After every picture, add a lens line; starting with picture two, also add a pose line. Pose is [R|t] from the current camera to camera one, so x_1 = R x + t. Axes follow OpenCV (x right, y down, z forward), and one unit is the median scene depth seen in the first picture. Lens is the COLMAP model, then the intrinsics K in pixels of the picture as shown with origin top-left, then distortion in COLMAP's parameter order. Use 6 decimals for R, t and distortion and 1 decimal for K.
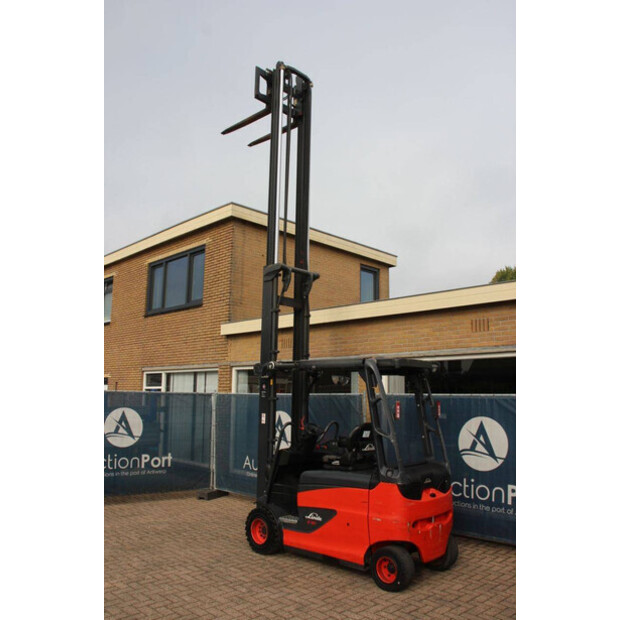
lens RADIAL K [[534.2, 0, 312.2], [0, 534.2, 309.0], [0, 0, 1]] dist [-0.157103, 0.142854]
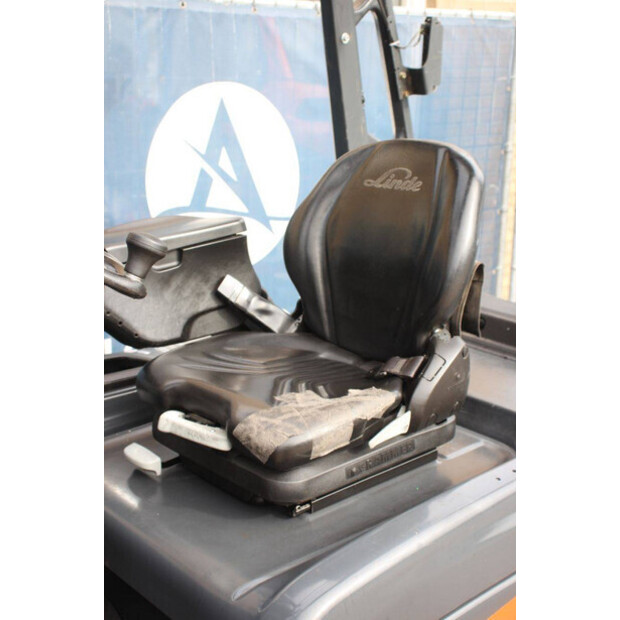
lens RADIAL K [[927.7, 0, 310.0], [0, 927.7, 310.0], [0, 0, 1]] dist [0.287603, 0.016983]
pose [[0.102427, -0.275898, 0.955714, -0.204514], [-0.182112, 0.939328, 0.290686, 0.182842], [-0.977928, -0.203821, 0.045969, 1.007799]]
